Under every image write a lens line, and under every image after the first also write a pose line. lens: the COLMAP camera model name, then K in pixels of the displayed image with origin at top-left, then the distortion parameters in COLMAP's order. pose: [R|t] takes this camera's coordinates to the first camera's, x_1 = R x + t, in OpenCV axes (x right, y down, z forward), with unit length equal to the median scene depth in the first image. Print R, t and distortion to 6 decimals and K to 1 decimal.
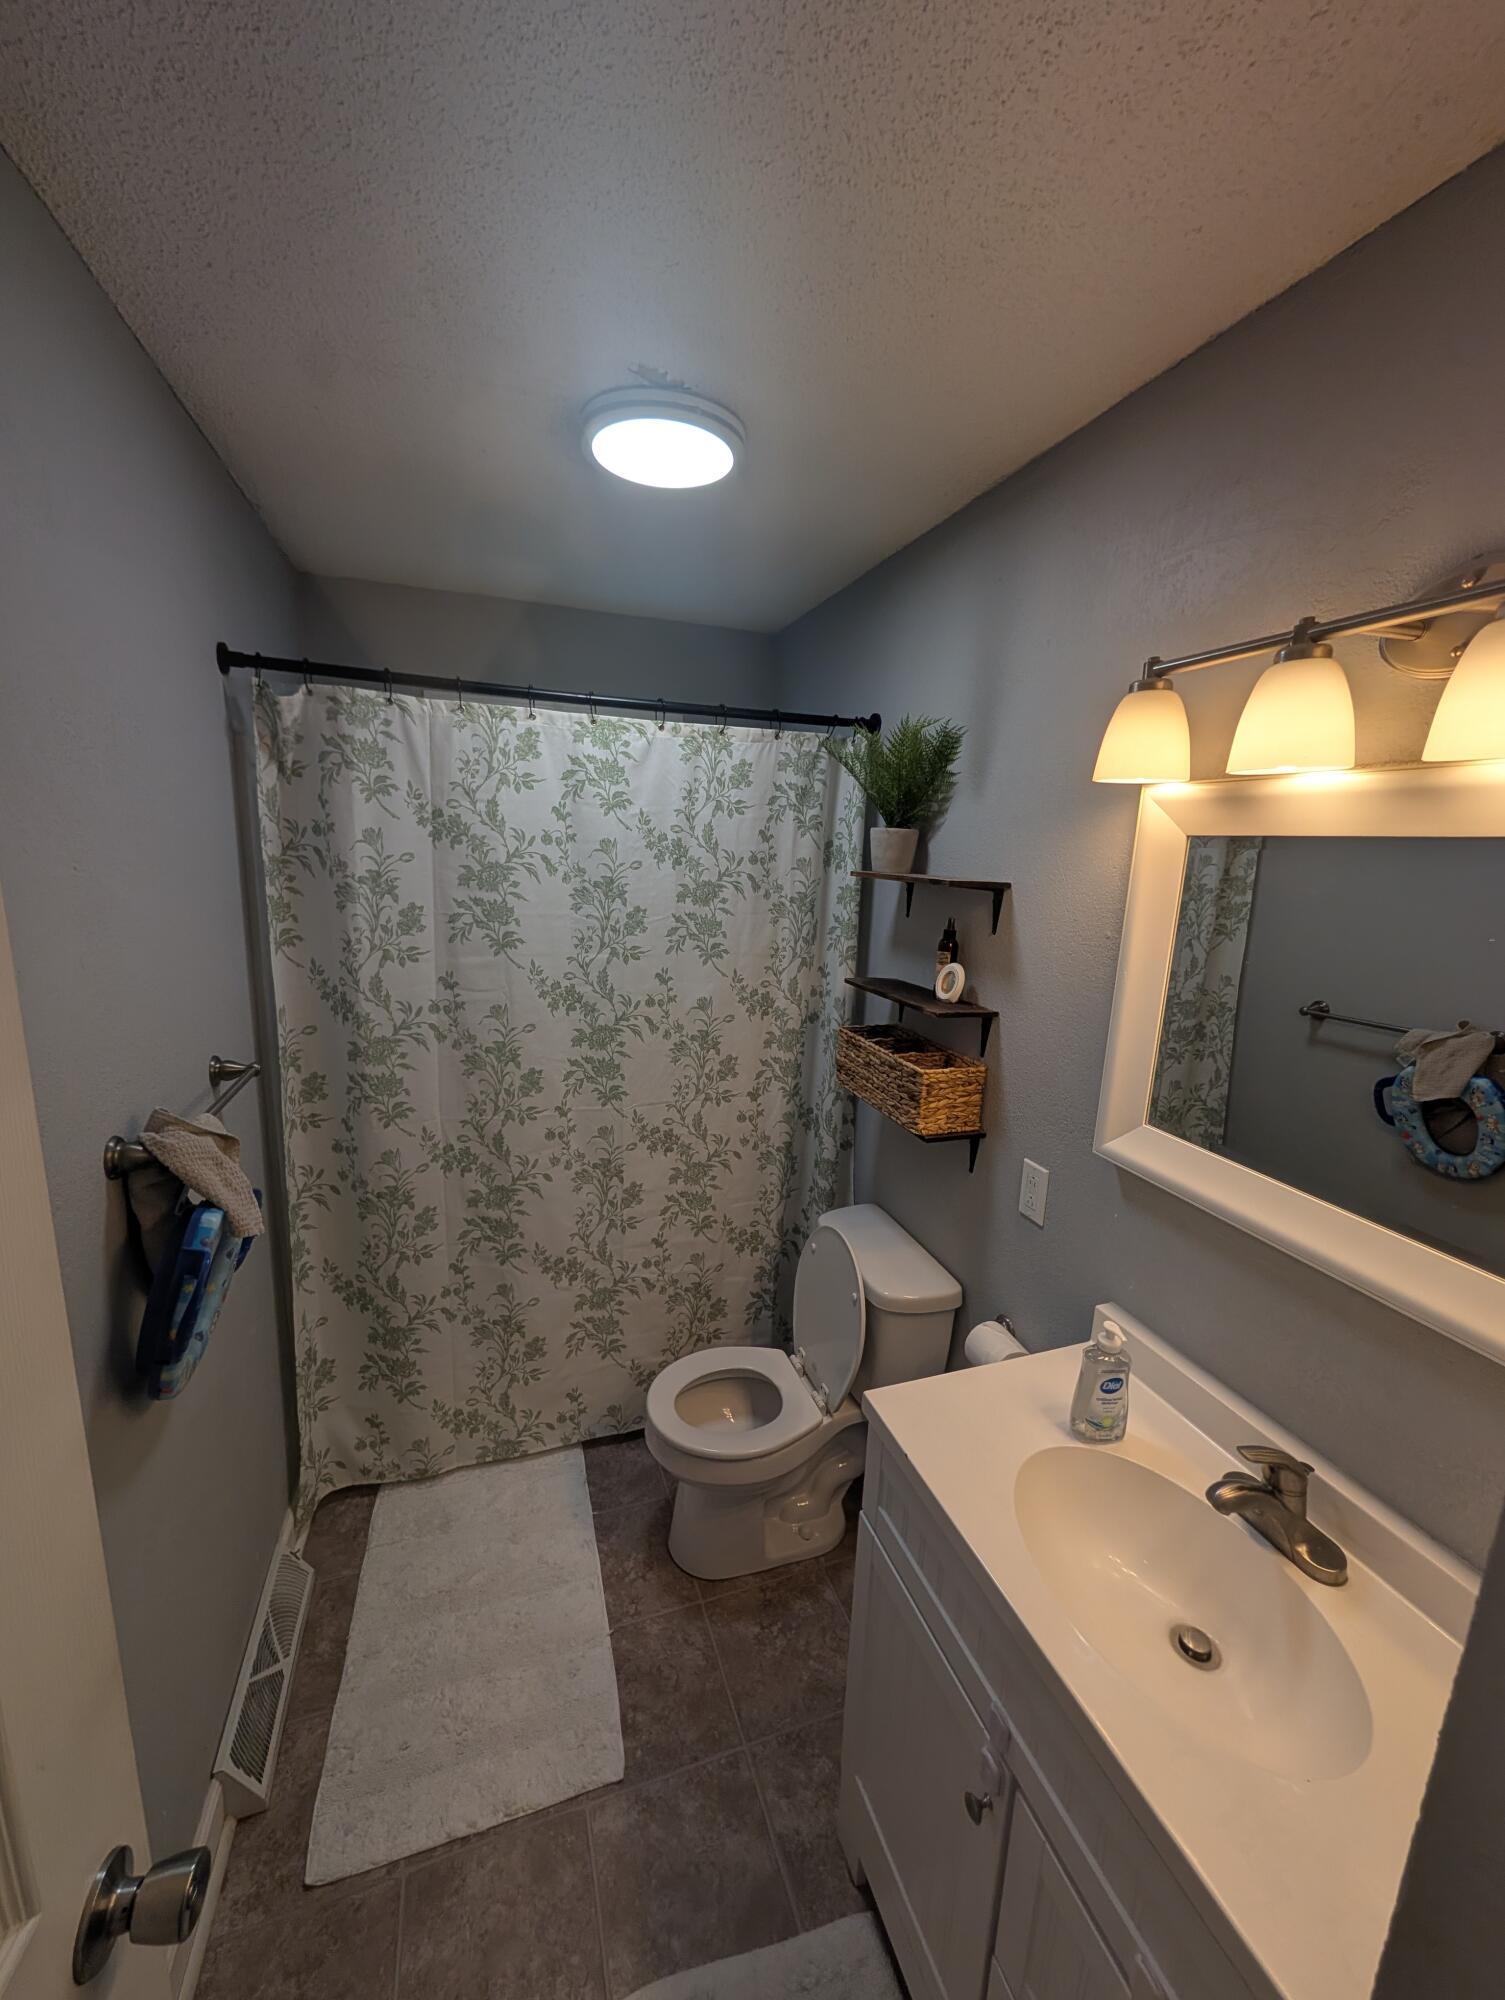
lens RADIAL K [[770.9, 0, 742.0], [0, 770.9, 1001.2], [0, 0, 1]] dist [-0.000086, 0.005145]
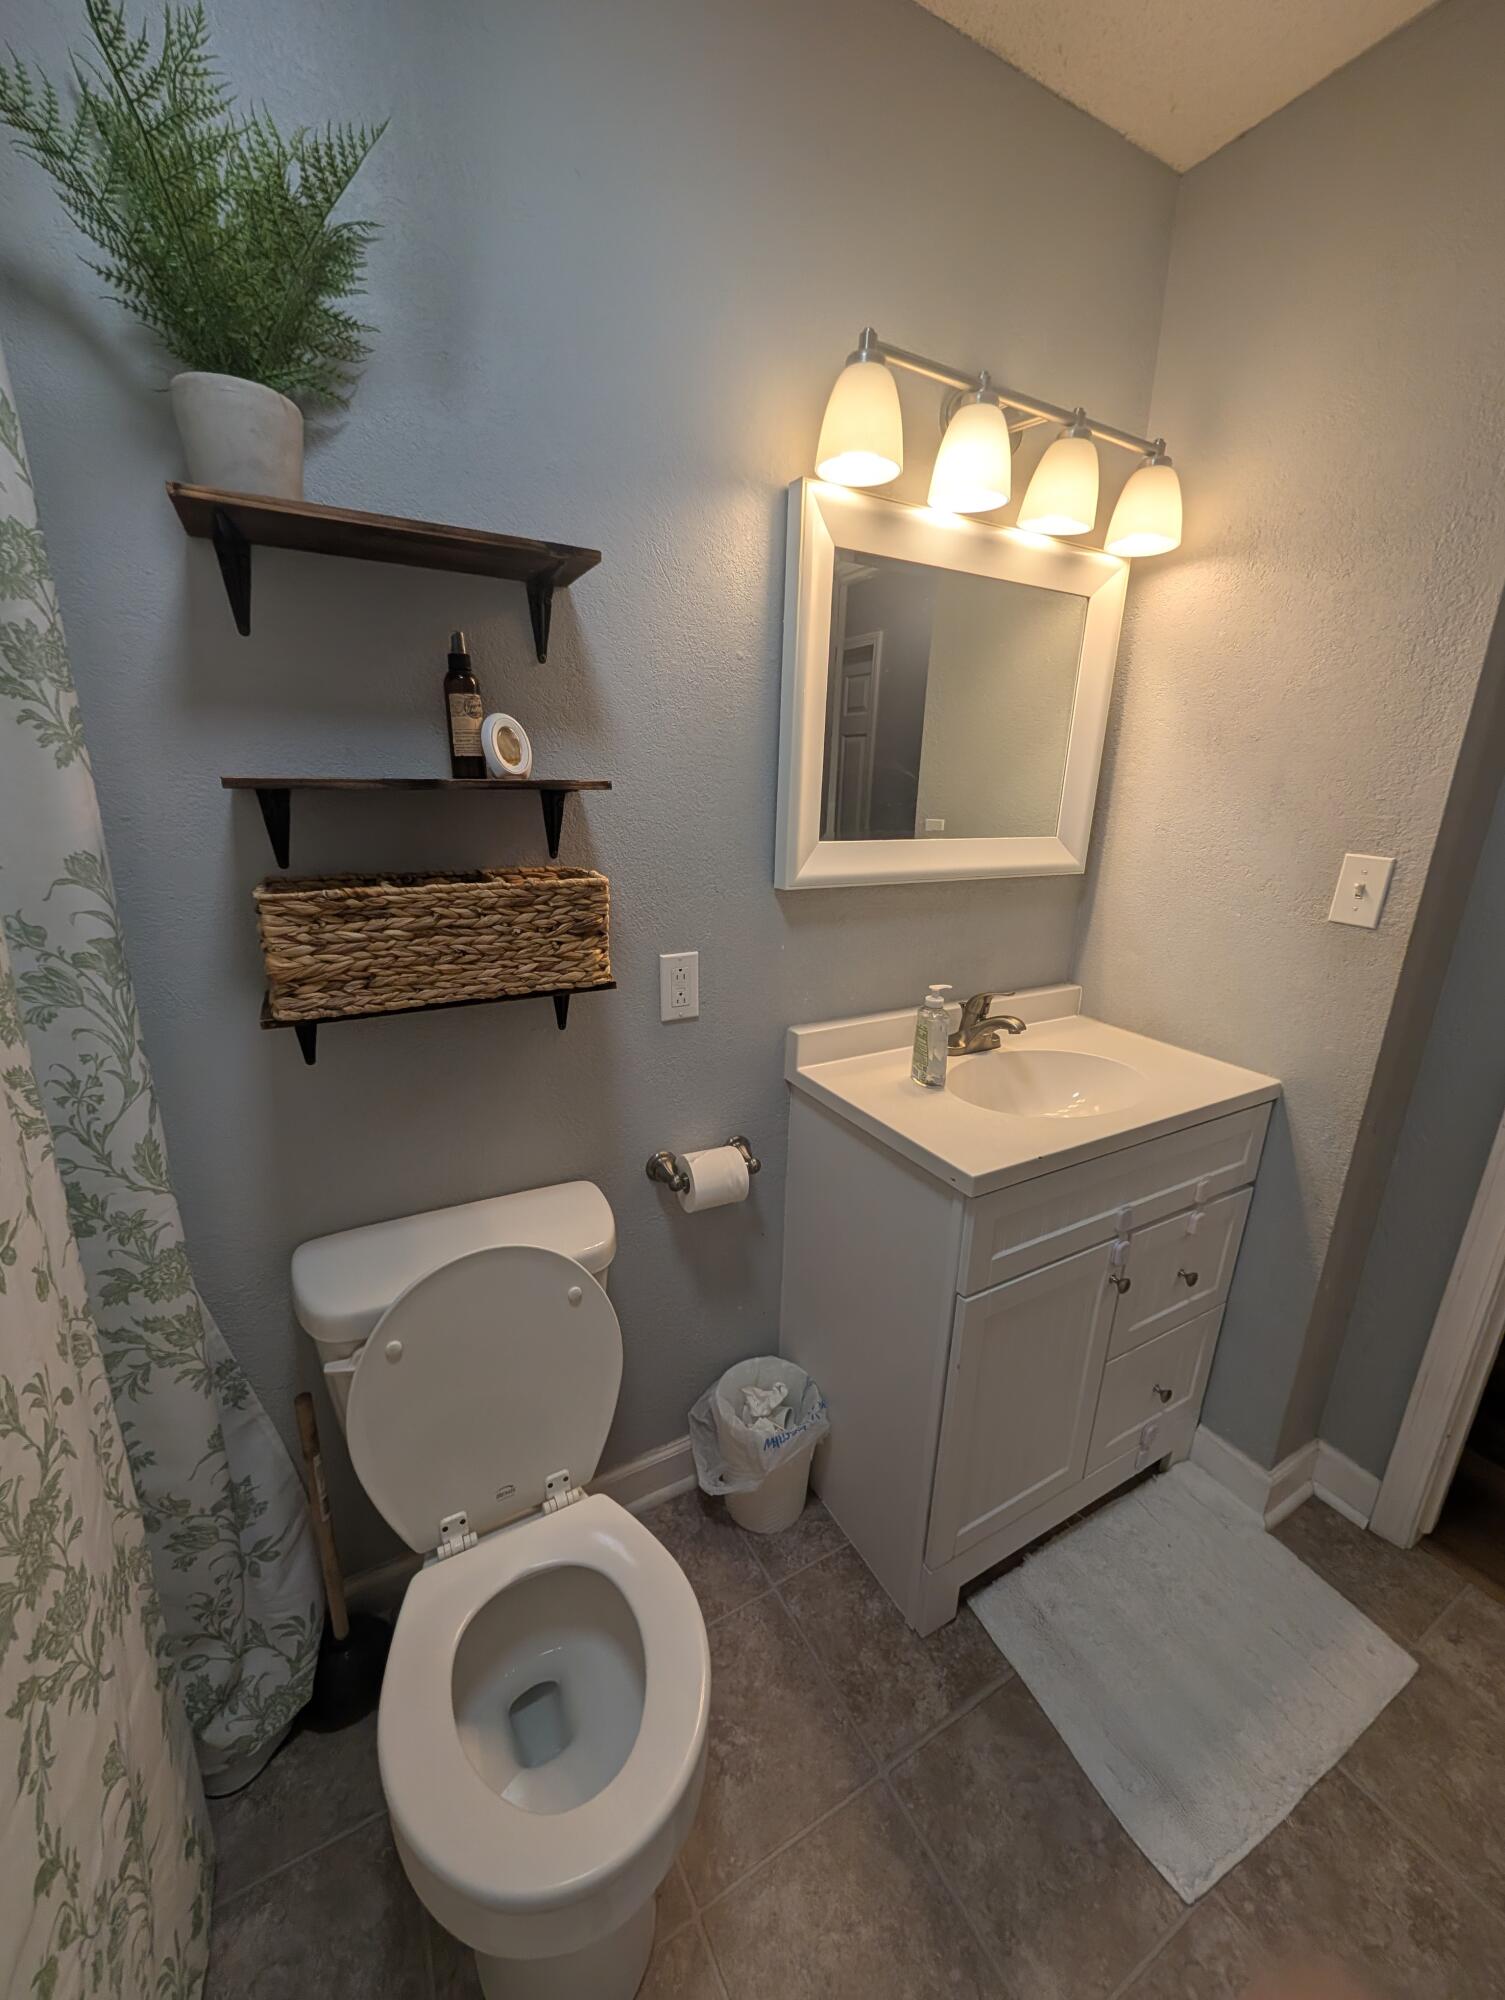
lens RADIAL K [[766.6, 0, 744.8], [0, 766.6, 995.4], [0, 0, 1]] dist [0.002957, 0.000008]
pose [[-0.176901, -0.311551, 0.933618, -0.343518], [0.167225, 0.925272, 0.340452, -0.015401], [-0.969918, 0.216351, -0.111583, 0.822990]]
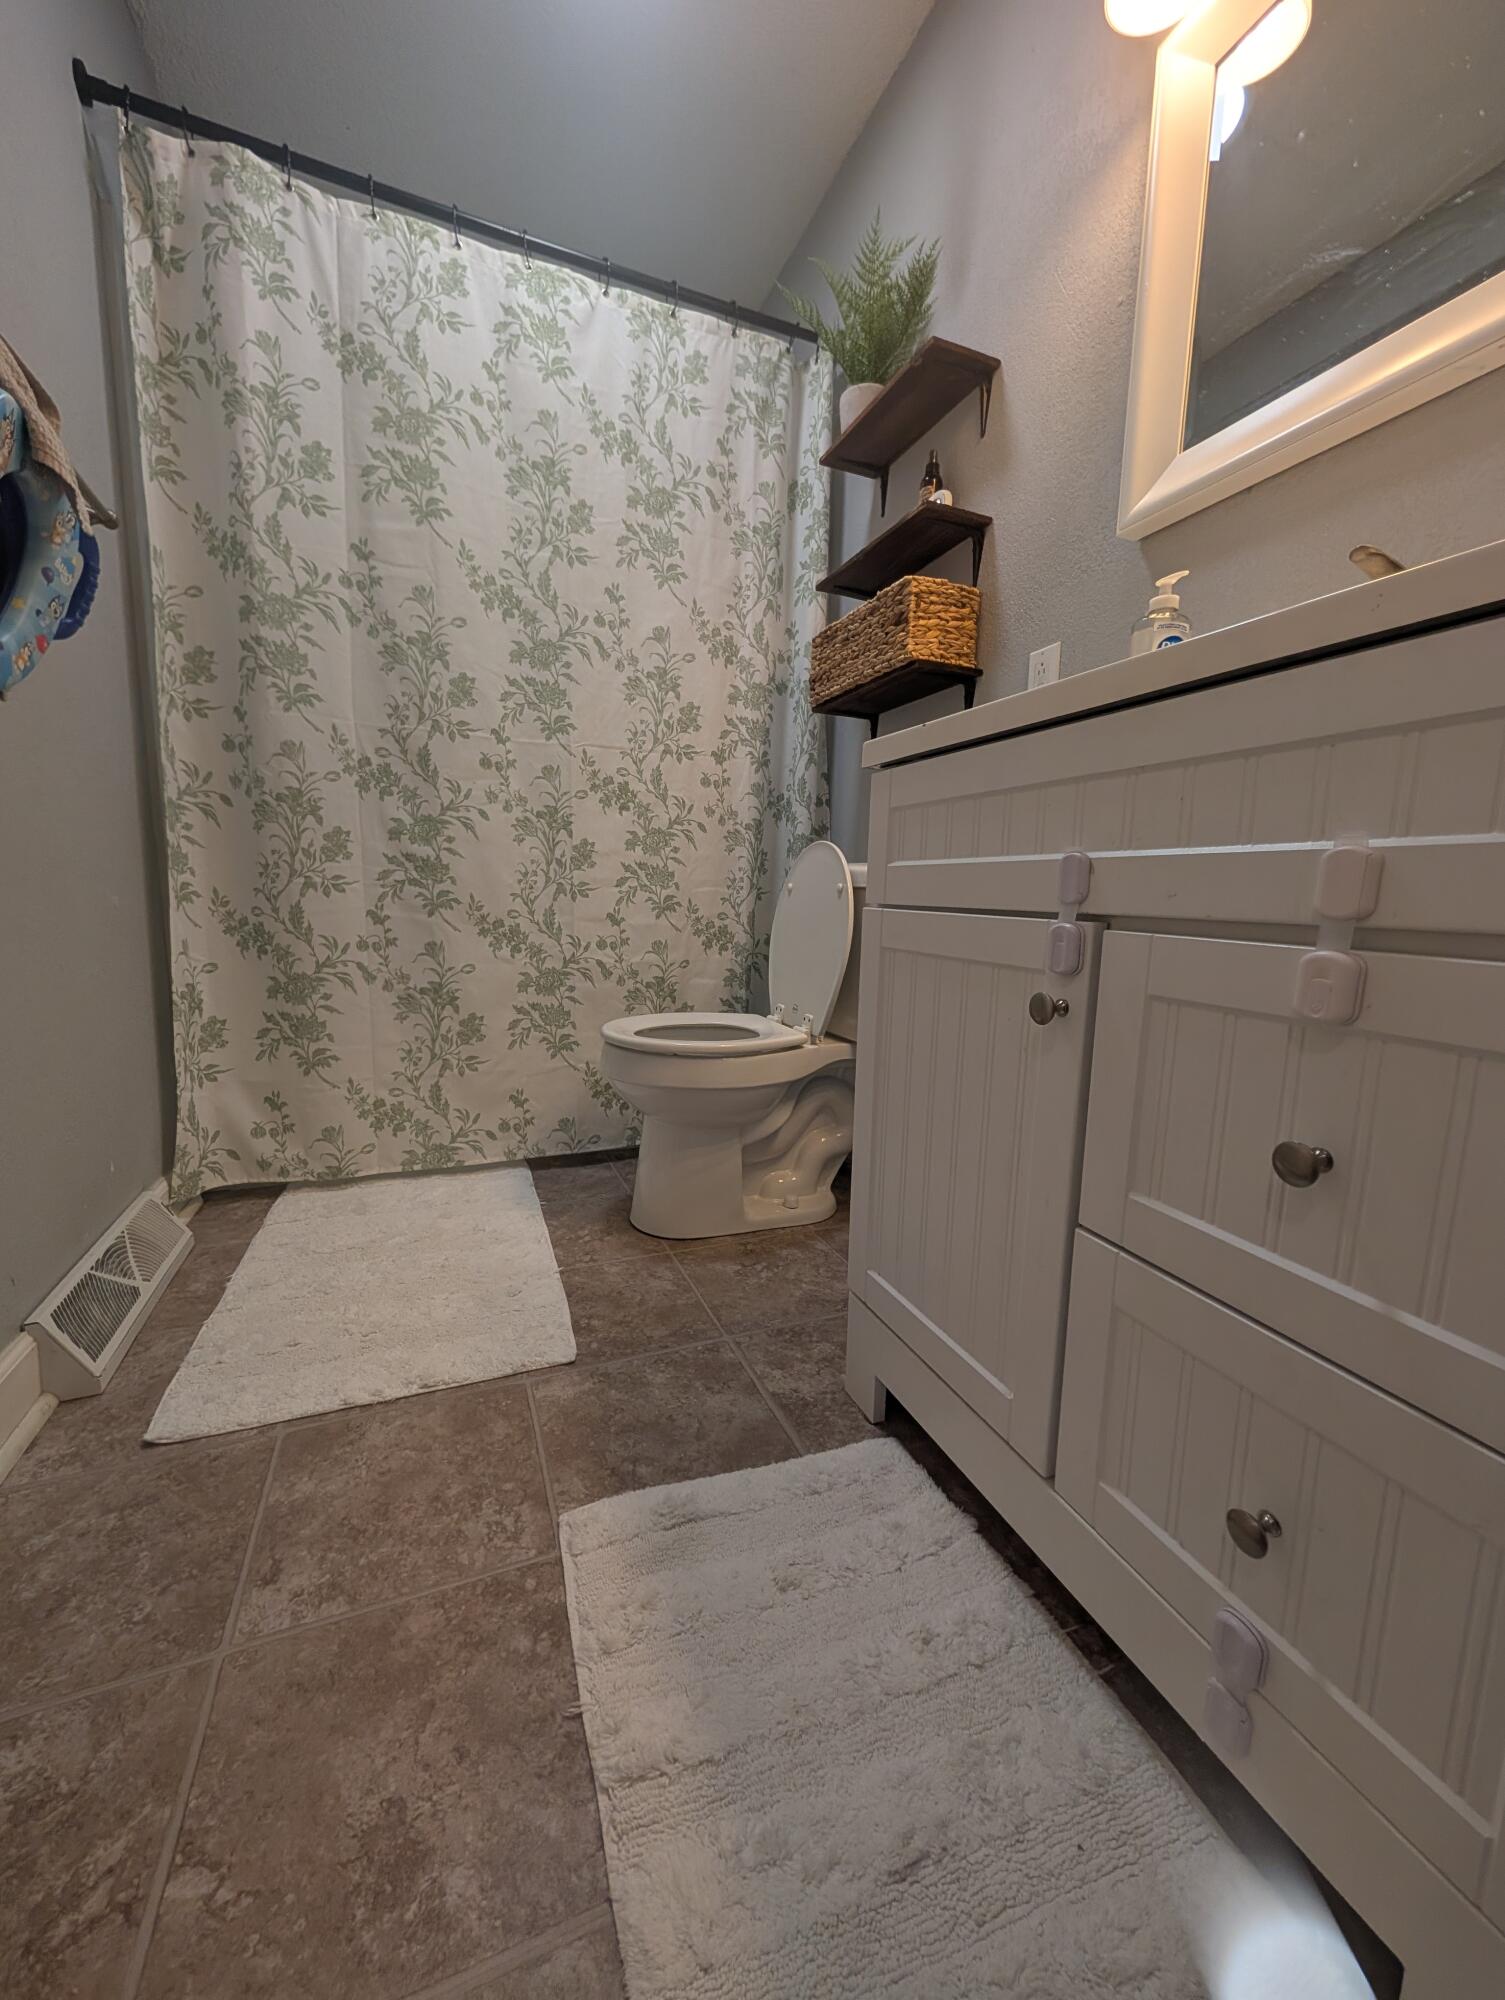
lens RADIAL K [[766.6, 0, 744.8], [0, 766.6, 995.4], [0, 0, 1]] dist [0.002957, 0.000008]
pose [[0.998309, -0.023646, 0.053108, -0.009204], [0.026736, 0.997945, -0.058236, 0.513231], [-0.051622, 0.059558, 0.996889, 0.141580]]
